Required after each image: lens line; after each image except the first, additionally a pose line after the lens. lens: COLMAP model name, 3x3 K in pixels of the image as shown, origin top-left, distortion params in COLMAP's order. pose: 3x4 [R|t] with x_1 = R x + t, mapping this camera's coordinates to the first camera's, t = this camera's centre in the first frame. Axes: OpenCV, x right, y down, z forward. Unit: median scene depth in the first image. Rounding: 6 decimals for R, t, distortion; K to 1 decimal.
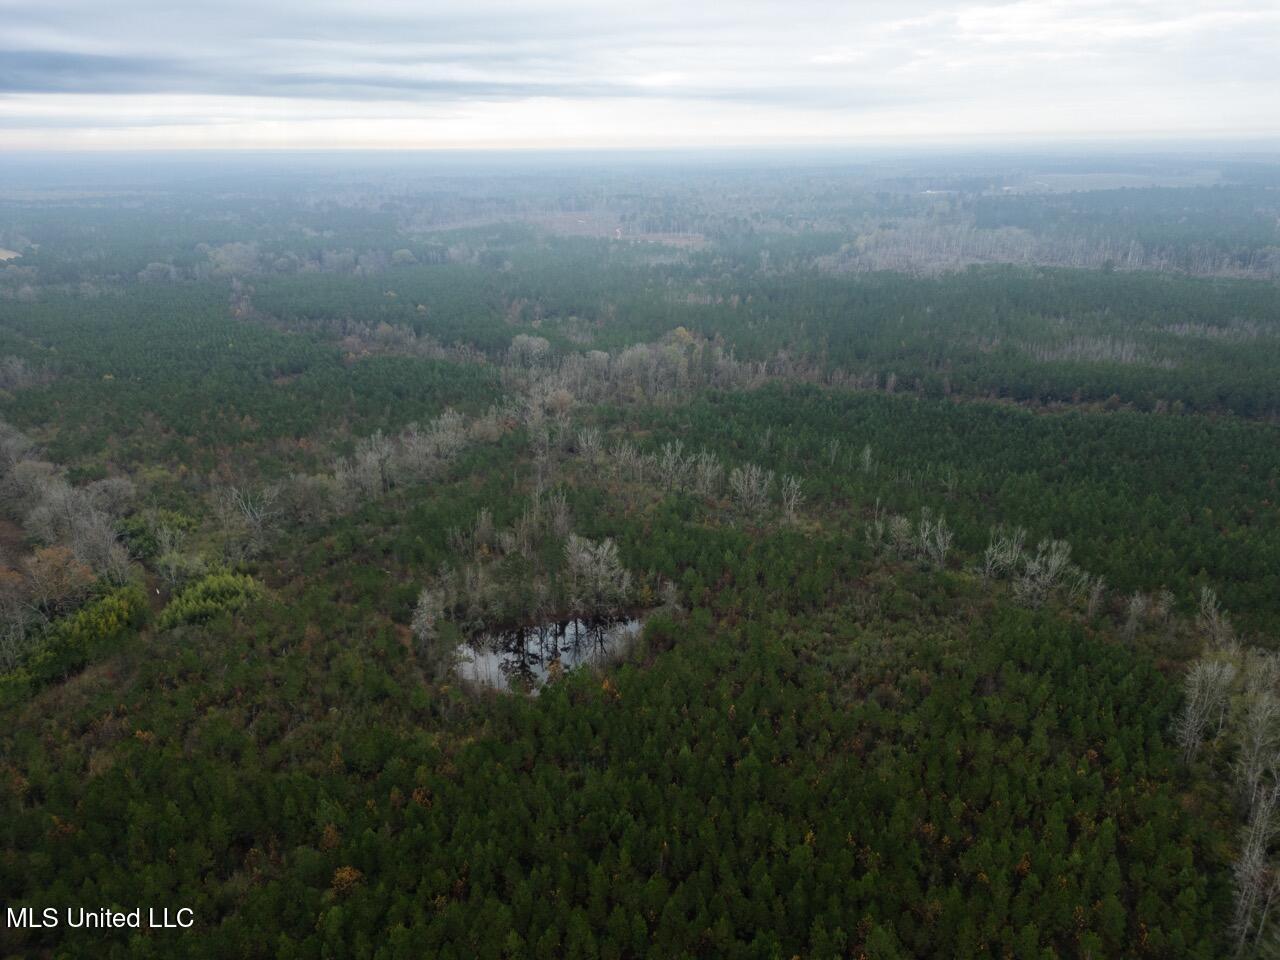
lens RADIAL K [[891.5, 0, 643.5], [0, 891.5, 480.1], [0, 0, 1]] dist [0.040385, -0.006406]
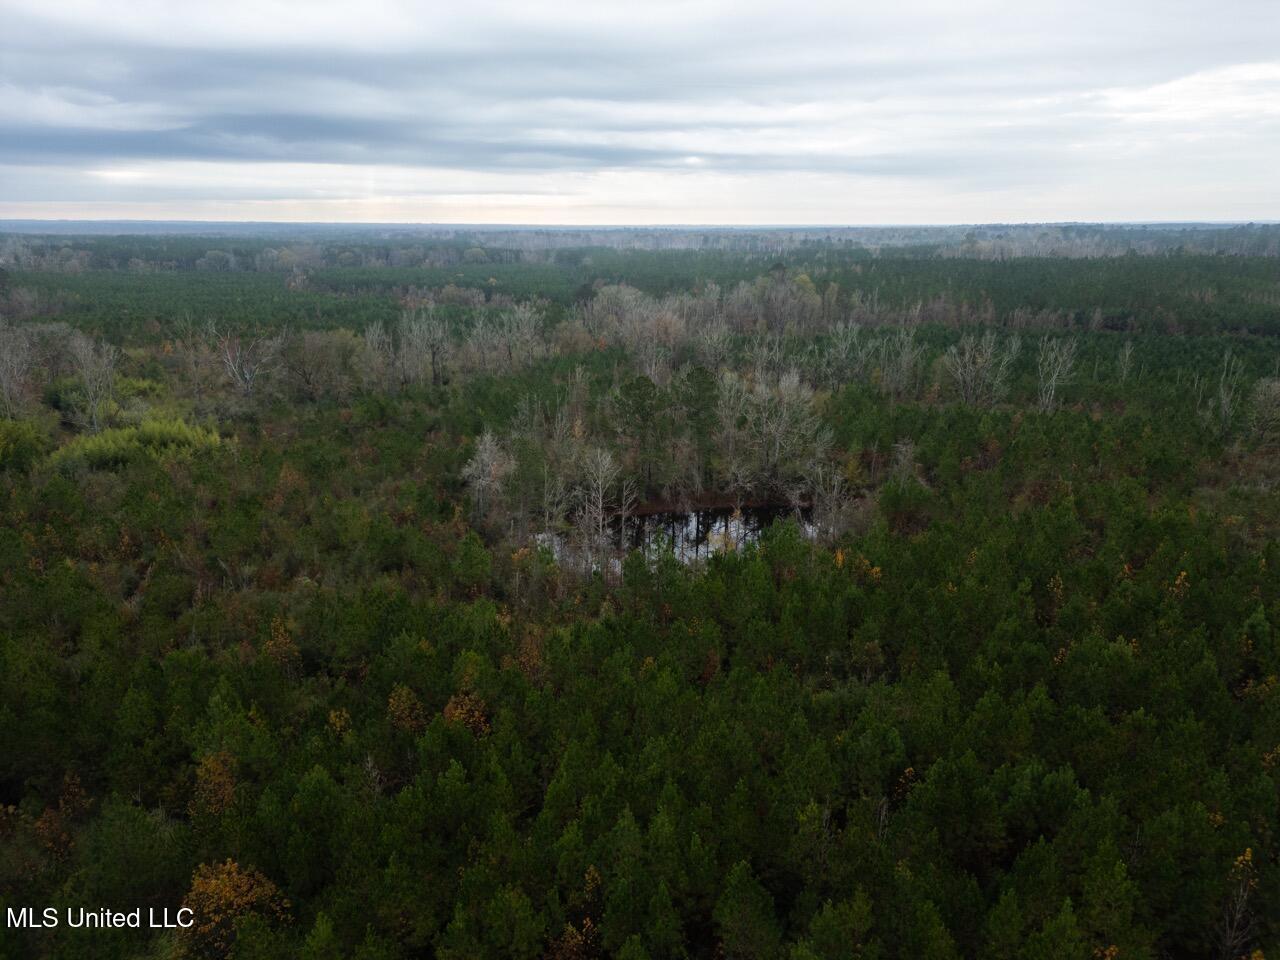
lens RADIAL K [[891.5, 0, 636.6], [0, 891.5, 479.0], [0, 0, 1]] dist [0.040385, -0.006406]
pose [[0.996935, 0.024769, -0.074210, -0.135873], [-0.030779, 0.996242, -0.080964, 0.262274], [0.071926, 0.083000, 0.993951, 0.565801]]
